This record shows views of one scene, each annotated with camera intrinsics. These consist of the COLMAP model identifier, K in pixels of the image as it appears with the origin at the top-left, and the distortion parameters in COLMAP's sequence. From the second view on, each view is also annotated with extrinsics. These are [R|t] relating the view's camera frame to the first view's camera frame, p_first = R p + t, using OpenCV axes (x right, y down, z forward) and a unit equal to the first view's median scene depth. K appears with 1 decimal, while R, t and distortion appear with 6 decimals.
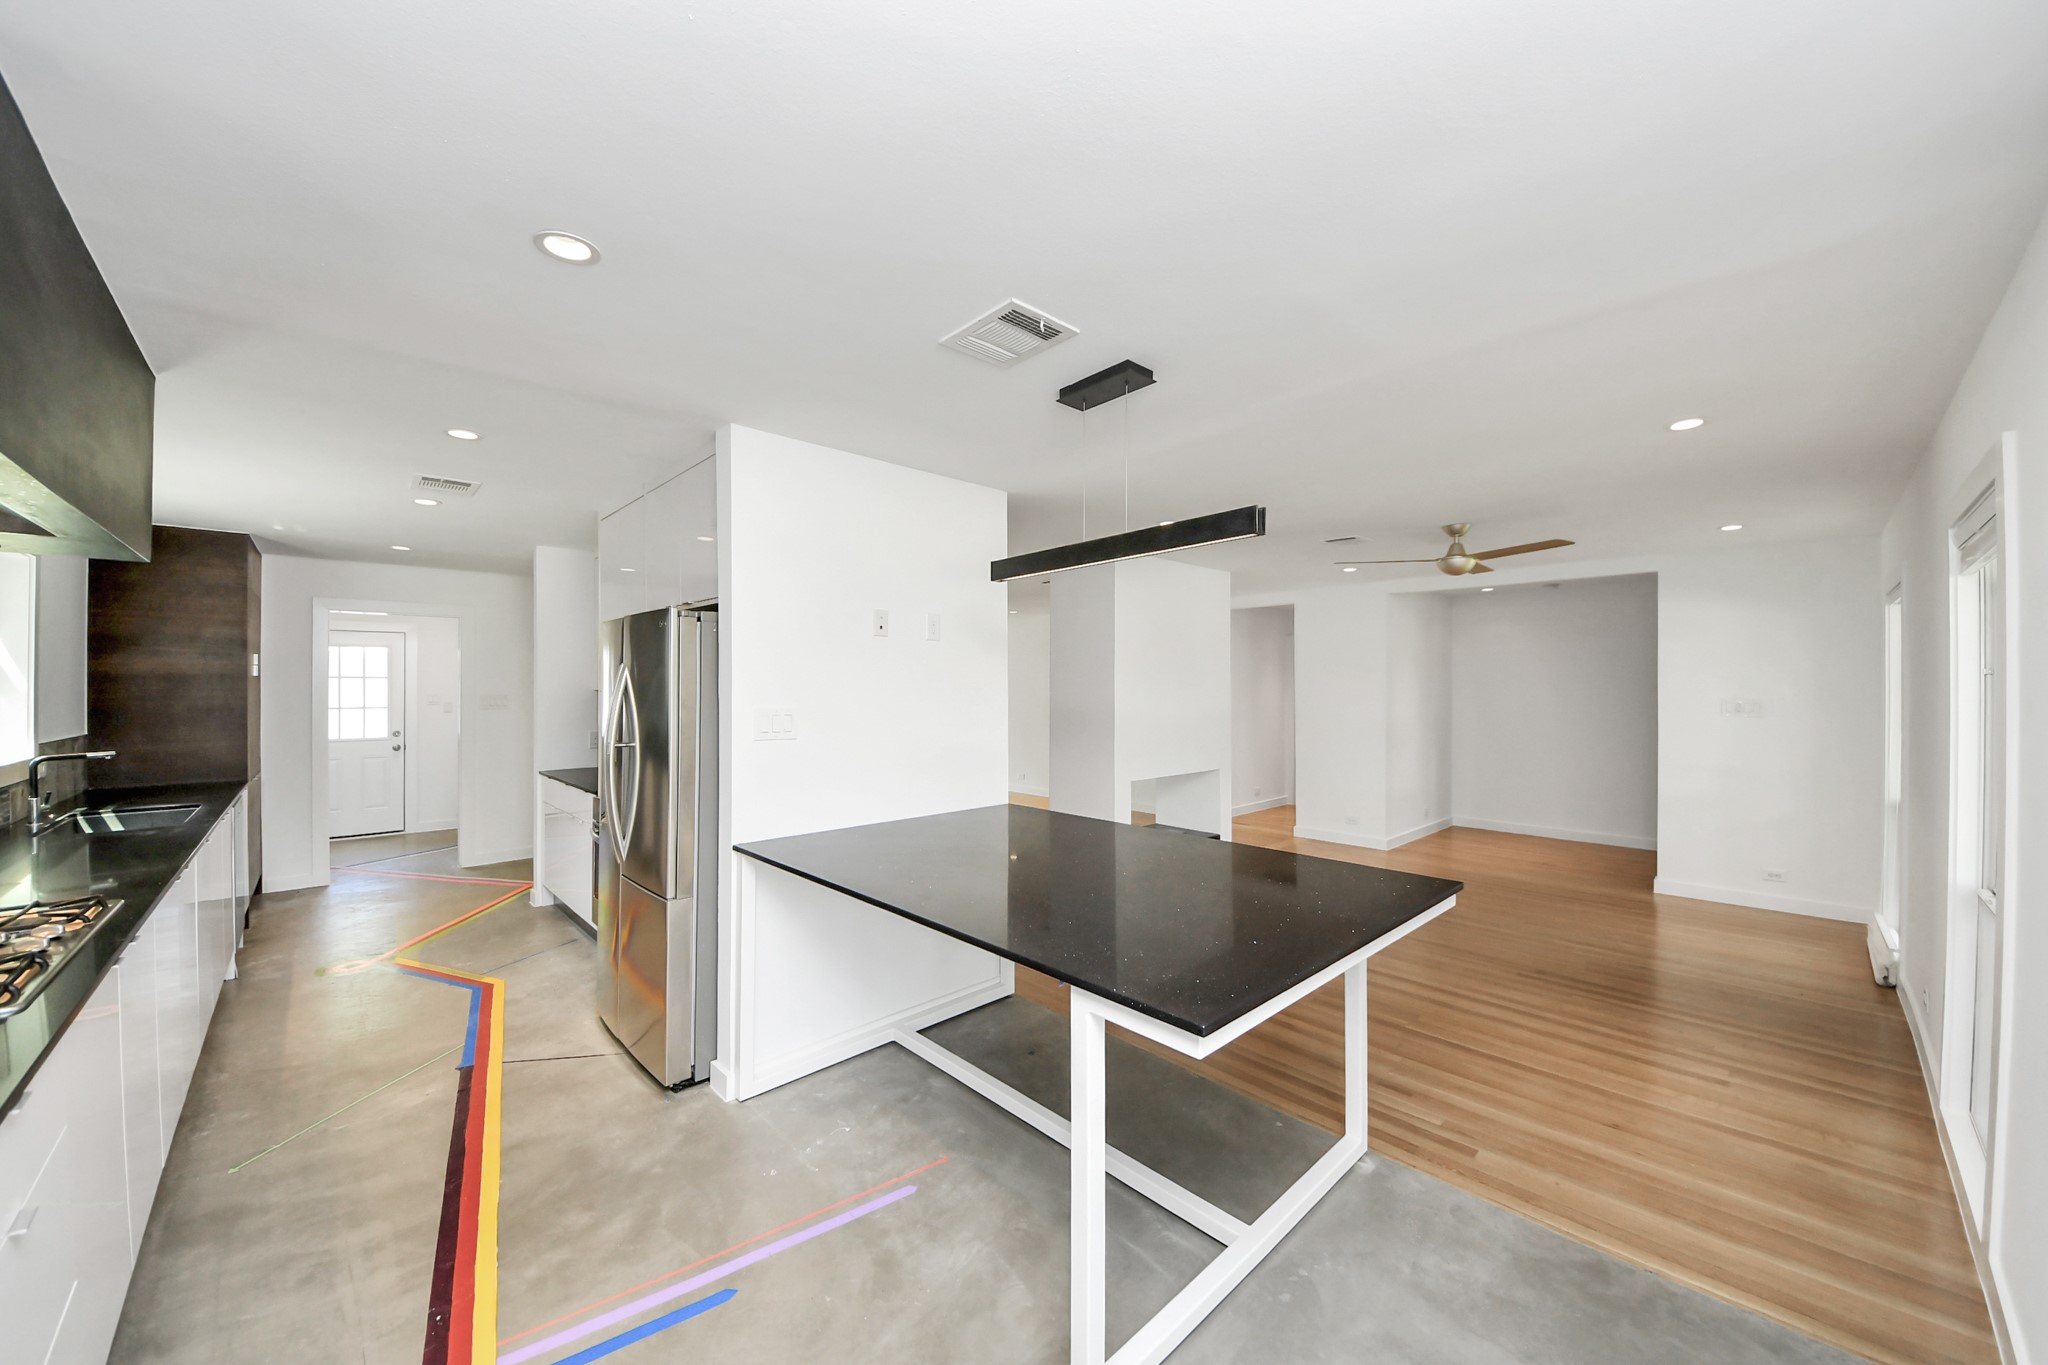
lens RADIAL K [[730.6, 0, 1018.8], [0, 730.6, 686.3], [0, 0, 1]] dist [-0.004531, -0.005473]
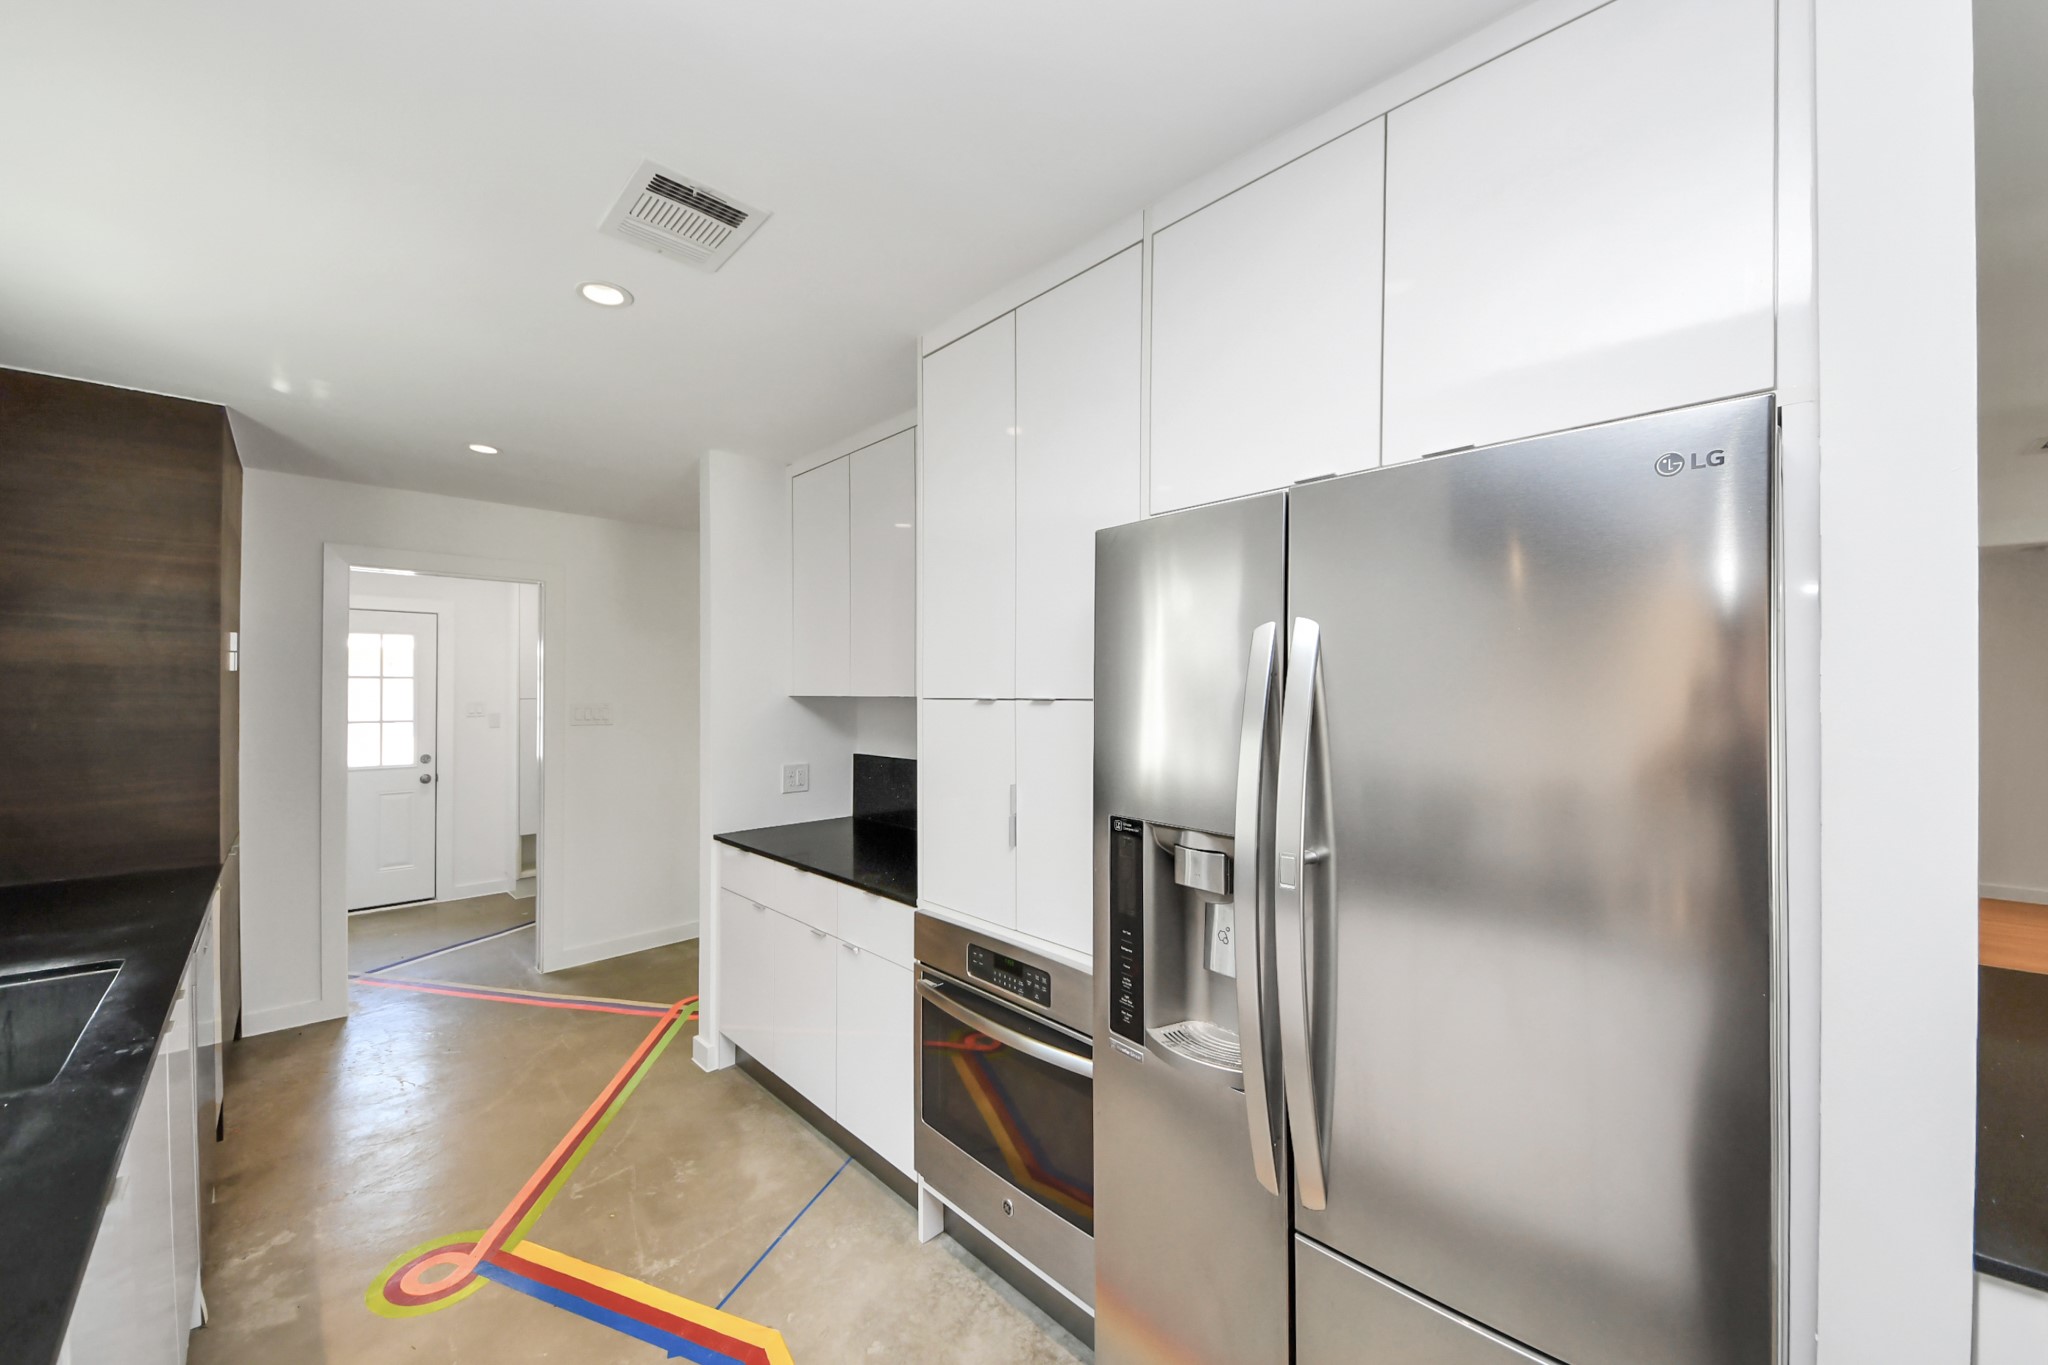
lens RADIAL K [[758.9, 0, 965.7], [0, 758.9, 685.4], [0, 0, 1]] dist [0.000117, -0.005915]
pose [[0.999502, -0.002689, -0.031426, -0.436468], [0.002459, 0.999970, -0.007362, 0.002492], [0.031445, 0.007281, 0.999479, 0.400324]]
